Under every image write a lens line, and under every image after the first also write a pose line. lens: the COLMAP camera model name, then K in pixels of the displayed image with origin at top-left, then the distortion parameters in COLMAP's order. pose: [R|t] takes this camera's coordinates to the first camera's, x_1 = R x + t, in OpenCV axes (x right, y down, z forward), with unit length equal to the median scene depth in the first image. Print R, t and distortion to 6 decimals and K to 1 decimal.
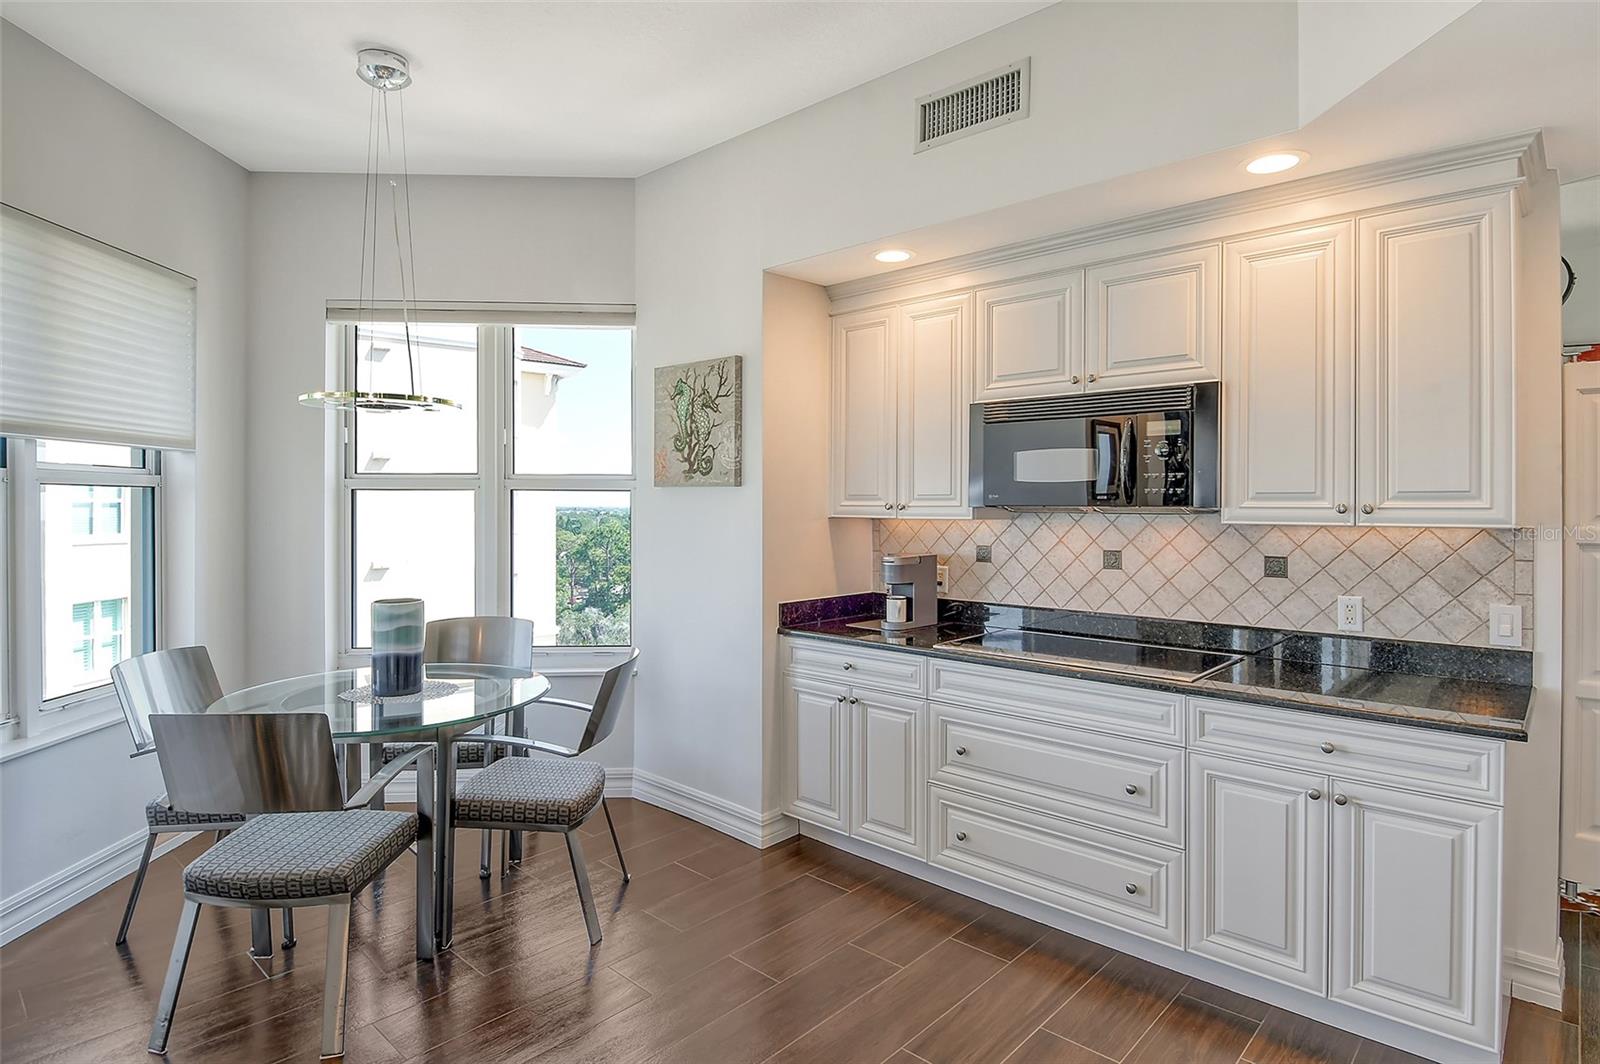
lens RADIAL K [[857.7, 0, 800.0], [0, 857.7, 532.0], [0, 0, 1]] dist [-0.001467, -0.003658]
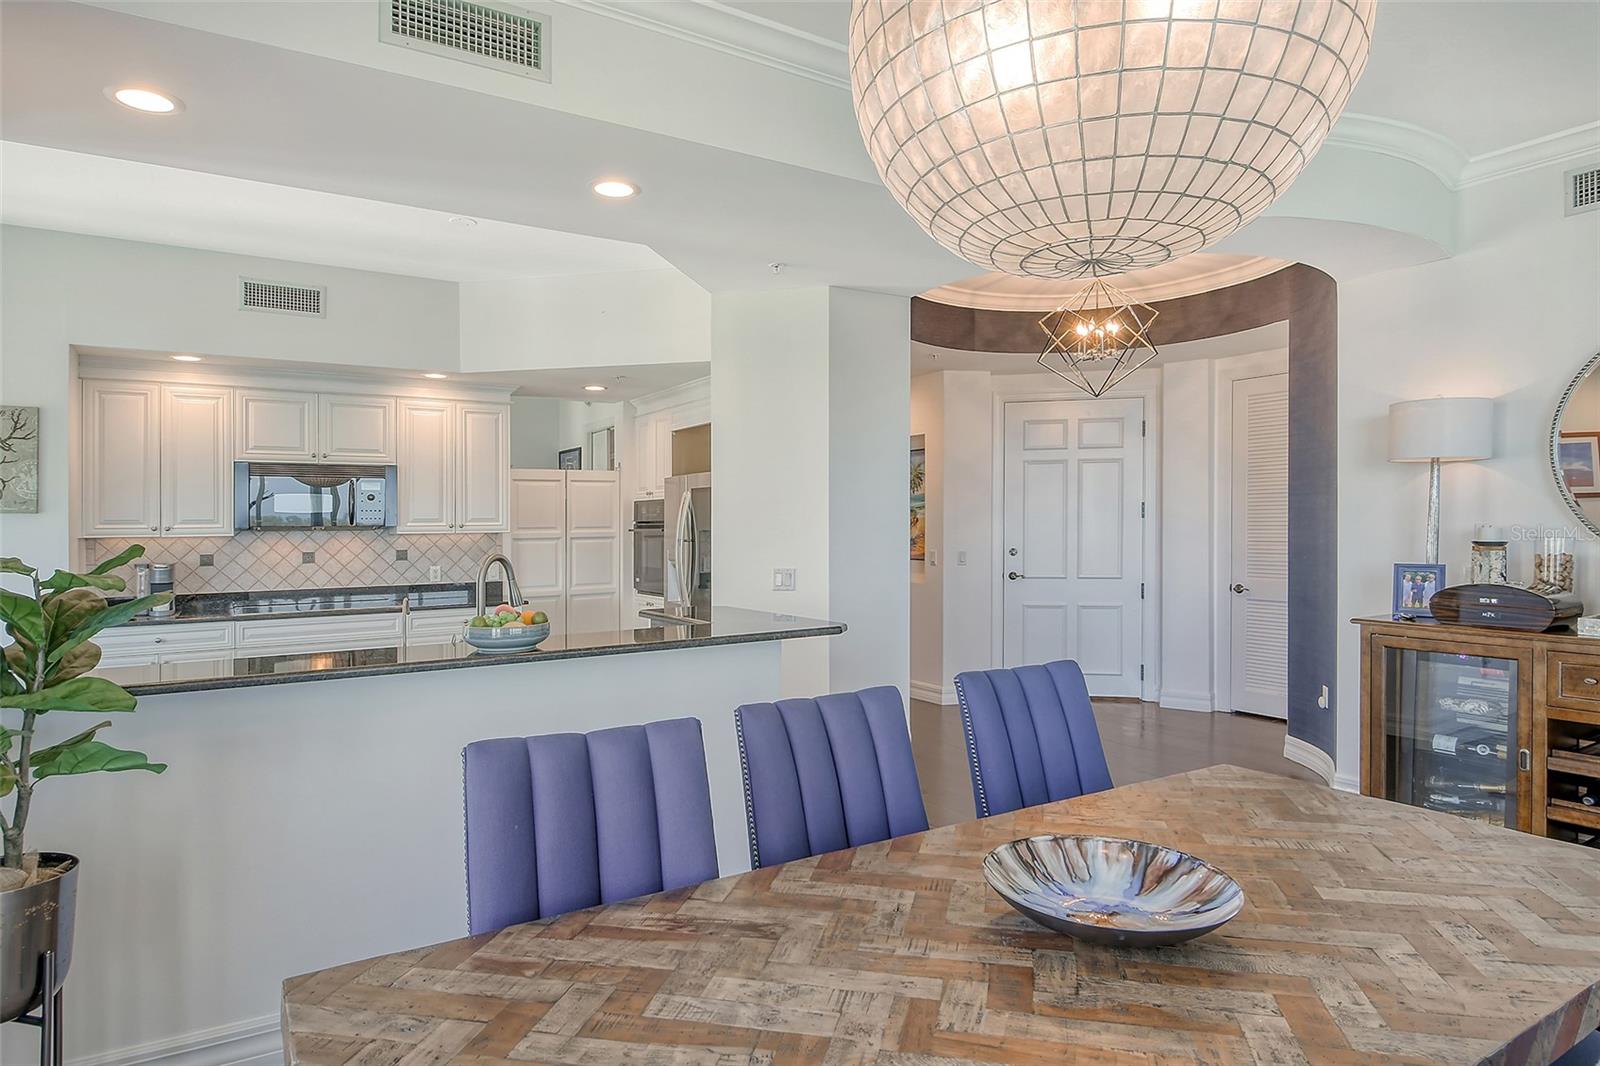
lens RADIAL K [[934.1, 0, 848.7], [0, 934.1, 521.3], [0, 0, 1]] dist [-0.000842, -0.000598]
pose [[0.206249, -0.006384, 0.978479, -1.232245], [0.040667, 0.999171, -0.002053, 0.007437], [-0.977654, 0.040216, 0.206338, -0.432854]]
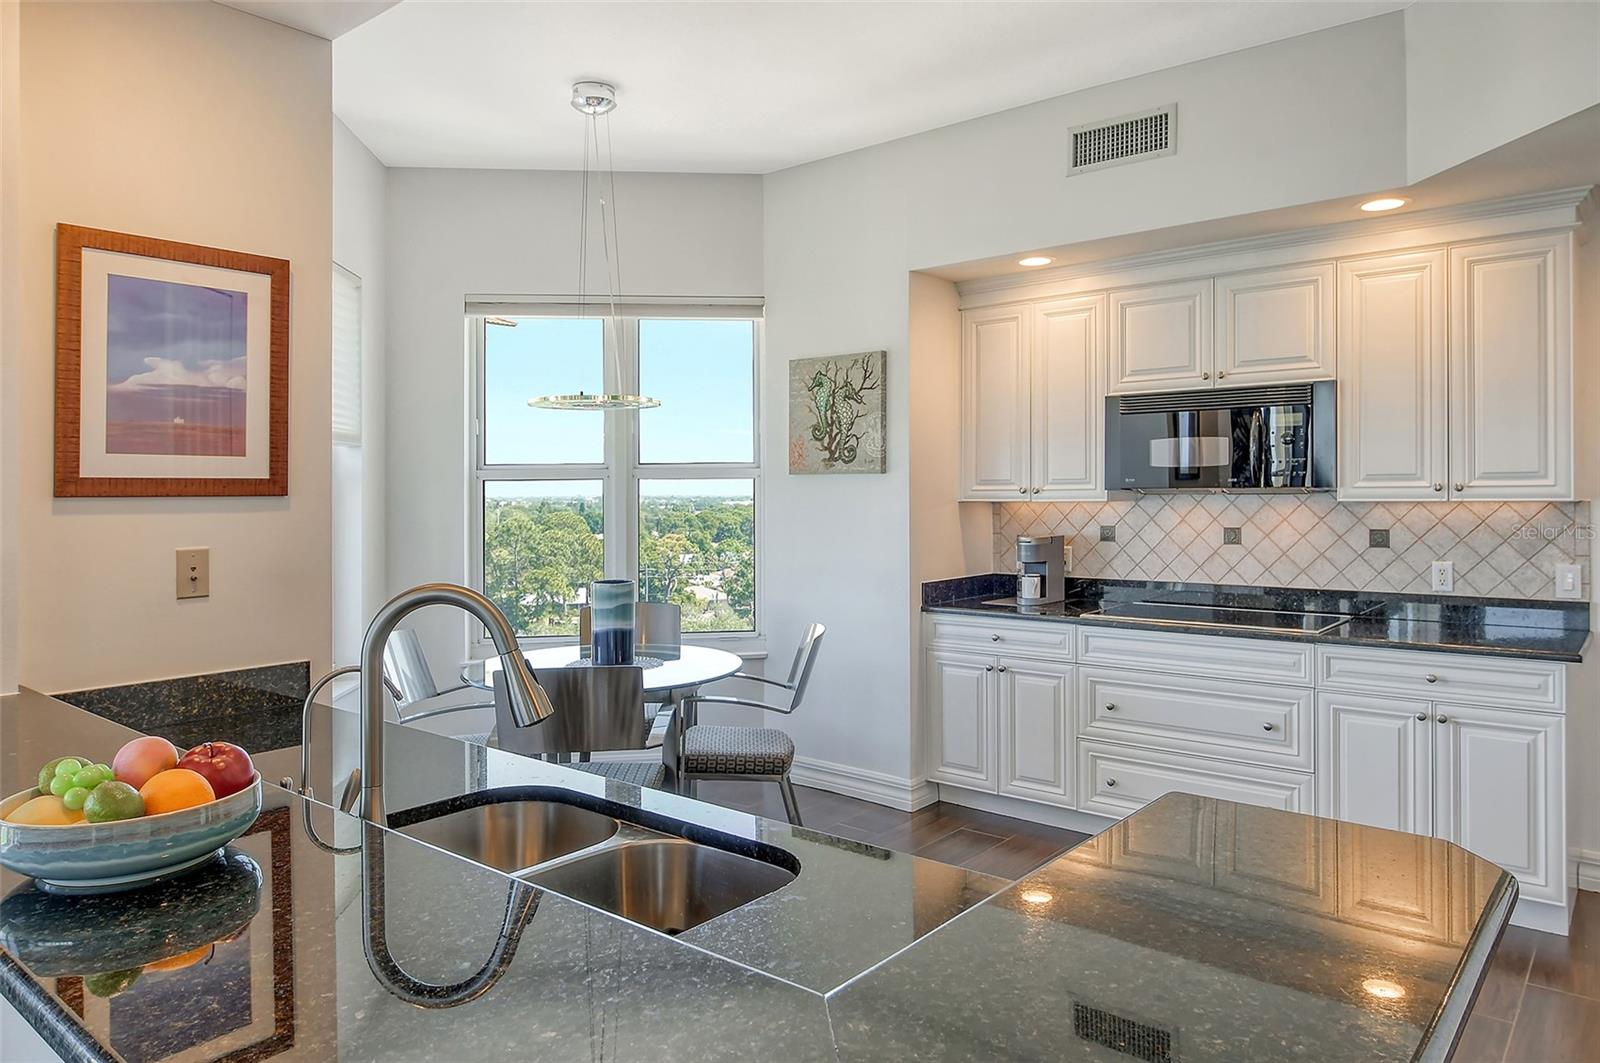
lens RADIAL K [[1070.5, 0, 813.4], [0, 1070.5, 538.1], [0, 0, 1]] dist [-0.005903, 0.003087]
pose [[0.997835, -0.016059, 0.063769, -0.265643], [0.015240, 0.999795, 0.013305, 0.008483], [-0.063970, -0.012305, 0.997876, -0.346584]]
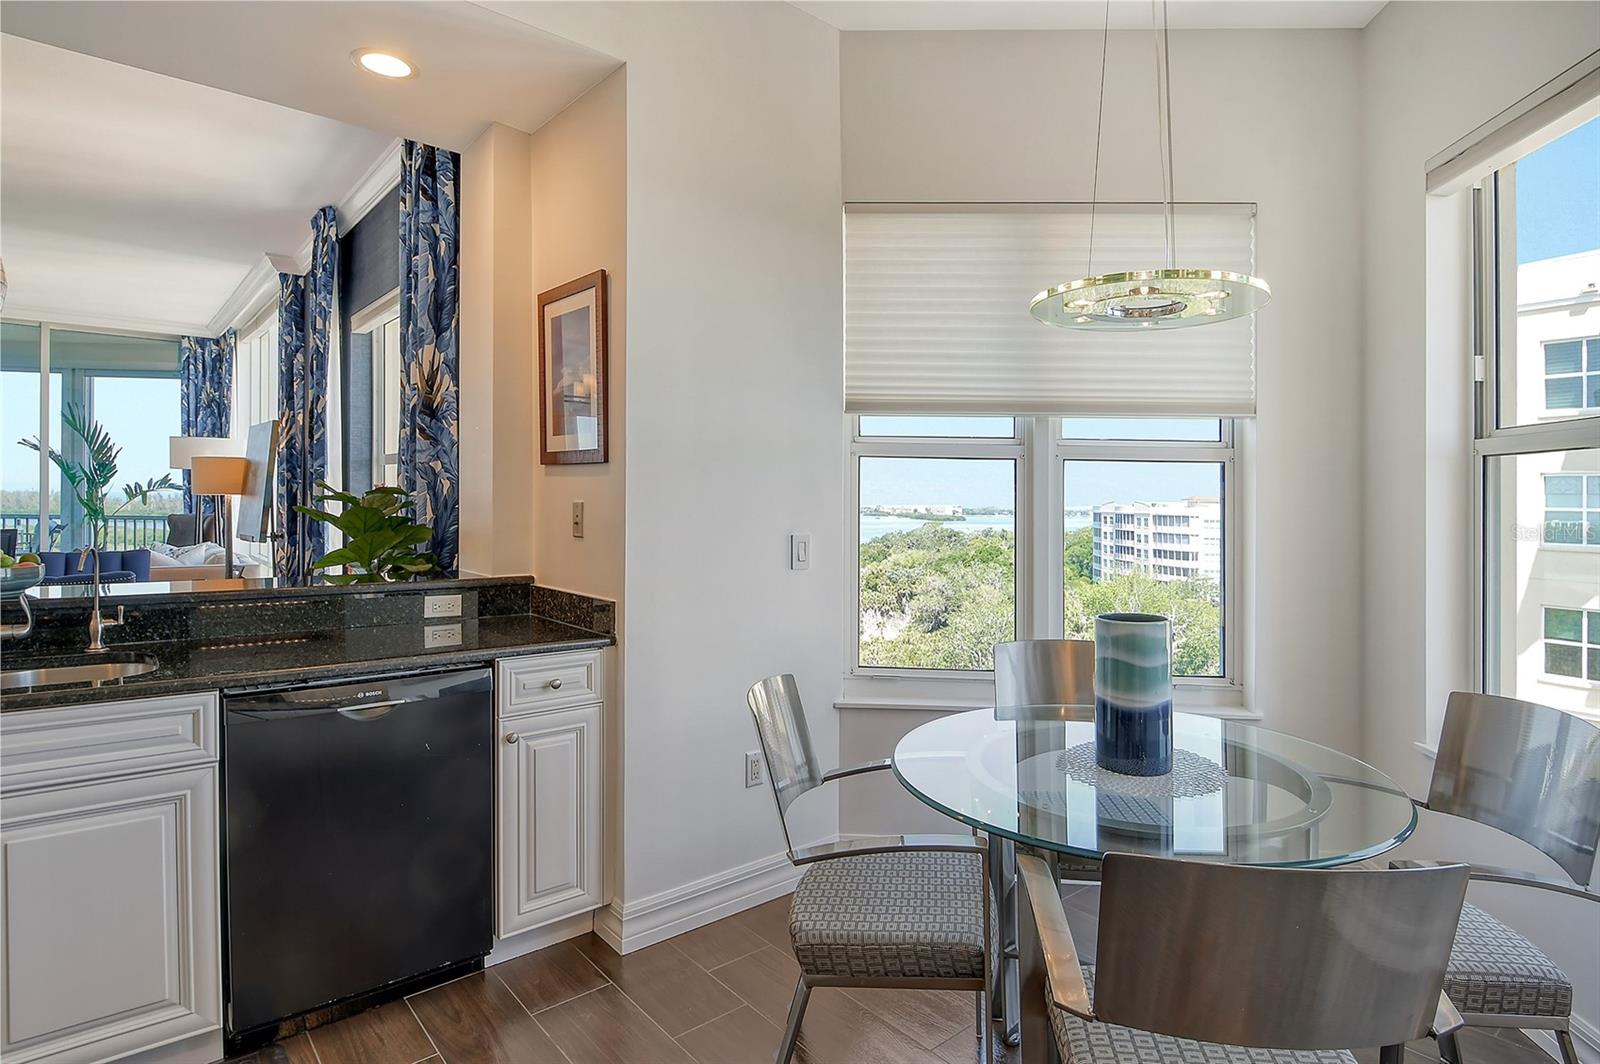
lens RADIAL K [[868.6, 0, 872.5], [0, 868.6, 509.7], [0, 0, 1]] dist [-0.016229, -0.000825]
pose [[-0.080585, 0.004572, -0.996737, 0.143762], [-0.047879, 0.998817, 0.008453, 0.004342], [0.995597, 0.048404, -0.080271, 0.767804]]
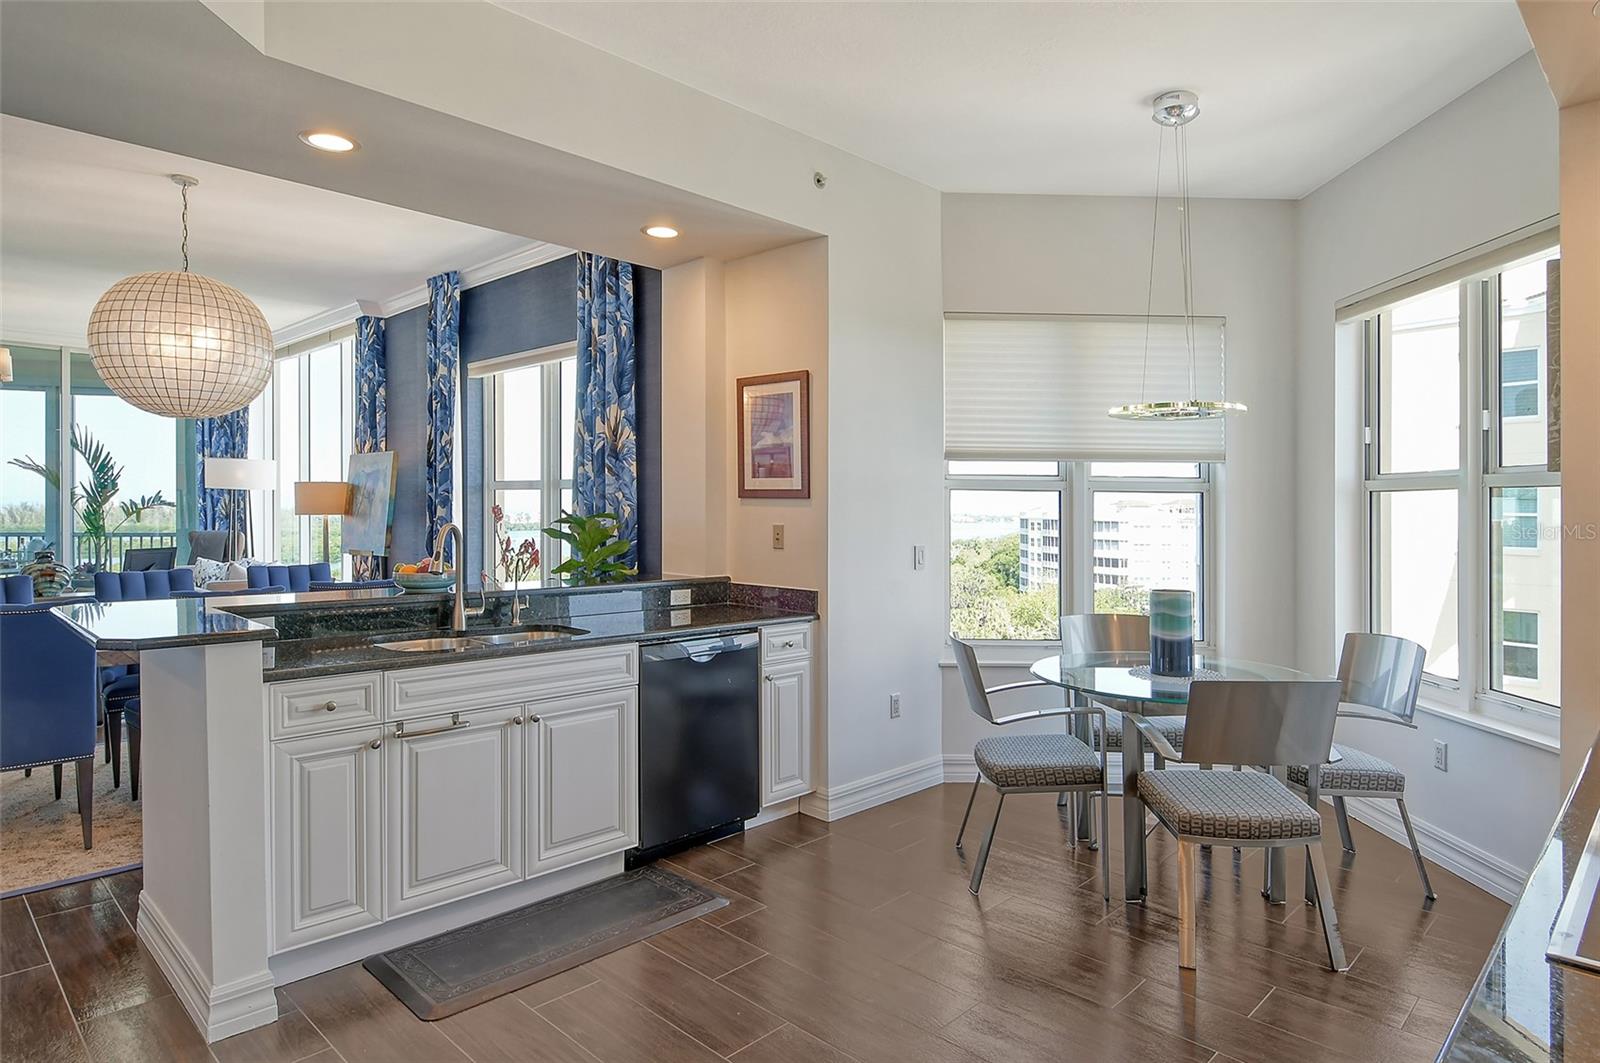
lens RADIAL K [[934.1, 0, 848.7], [0, 934.1, 519.8], [0, 0, 1]] dist [-0.000842, -0.000598]
pose [[-0.010499, 0.008221, -0.999911, 0.640113], [-0.041060, 0.999119, 0.008646, -0.004266], [0.999102, 0.041147, -0.010152, 0.535535]]
